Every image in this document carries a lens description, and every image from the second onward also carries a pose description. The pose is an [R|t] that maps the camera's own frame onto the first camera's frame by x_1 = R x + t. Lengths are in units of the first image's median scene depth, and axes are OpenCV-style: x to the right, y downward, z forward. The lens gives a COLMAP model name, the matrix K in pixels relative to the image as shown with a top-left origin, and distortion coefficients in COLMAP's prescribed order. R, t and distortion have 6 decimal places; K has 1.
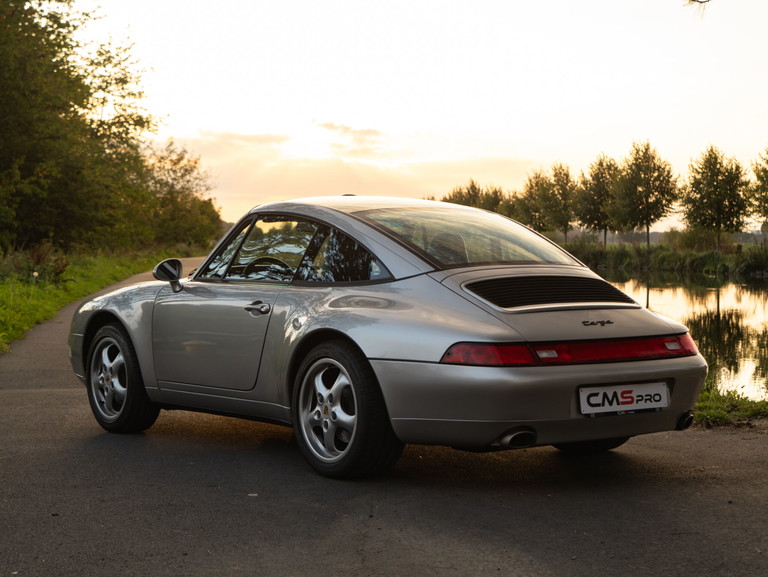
lens RADIAL K [[1544.9, 0, 384.0], [0, 1544.9, 288.5], [0, 0, 1]] dist [0.010757, 0.132811]
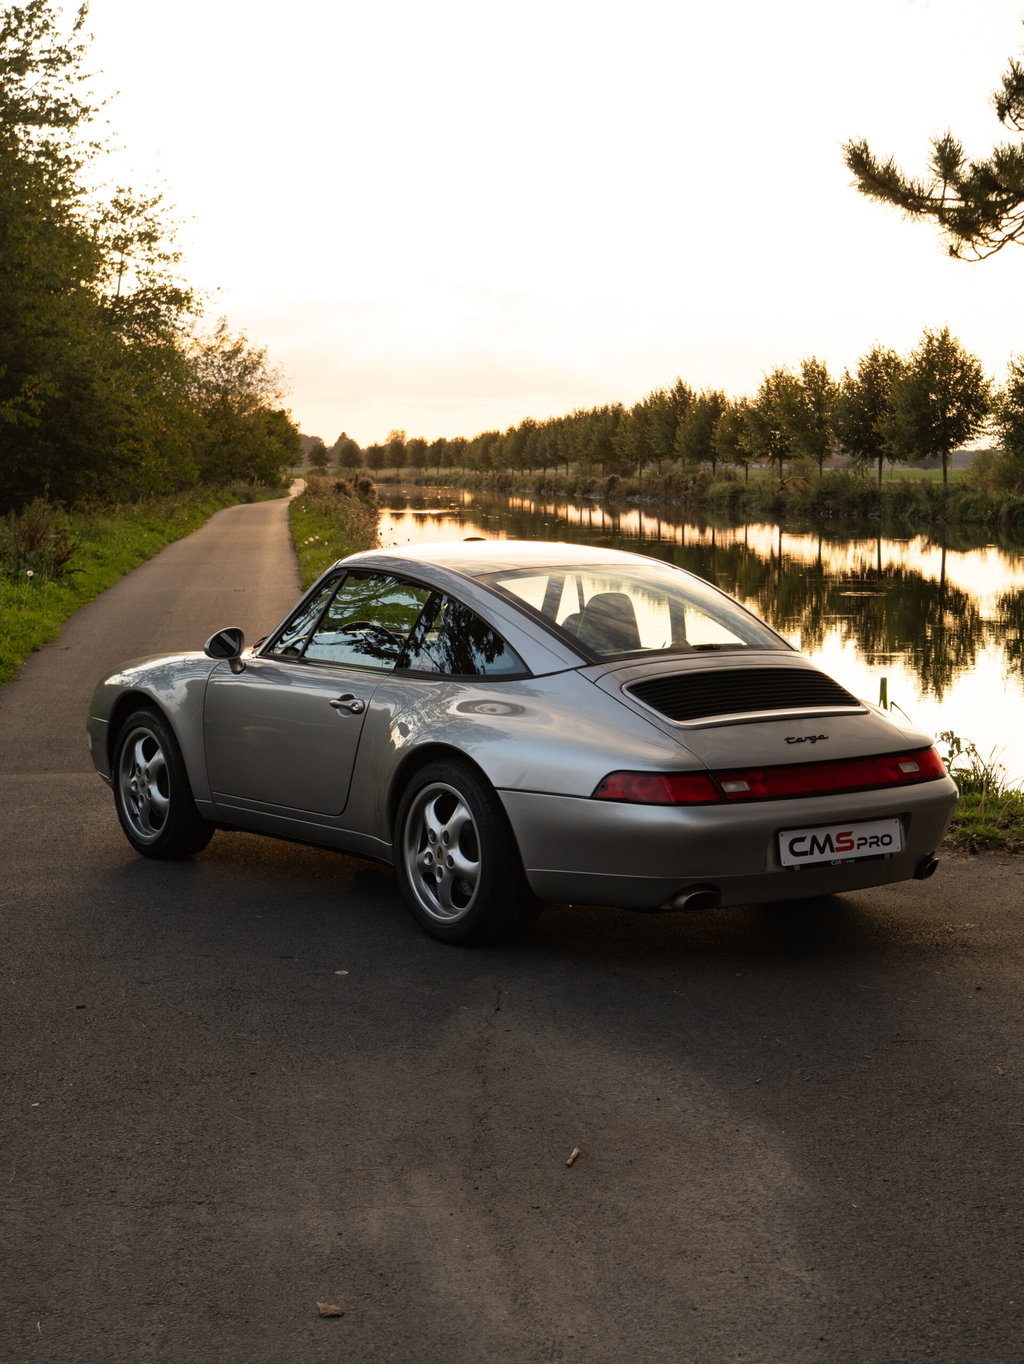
lens RADIAL K [[2356.6, 0, 502.2], [0, 2356.6, 629.3], [0, 0, 1]] dist [-0.000106, 0.076840]
pose [[0.999812, -0.000554, -0.019378, 0.009823], [0.001347, 0.999161, 0.040944, -0.051495], [0.019339, -0.040962, 0.998974, -0.085388]]
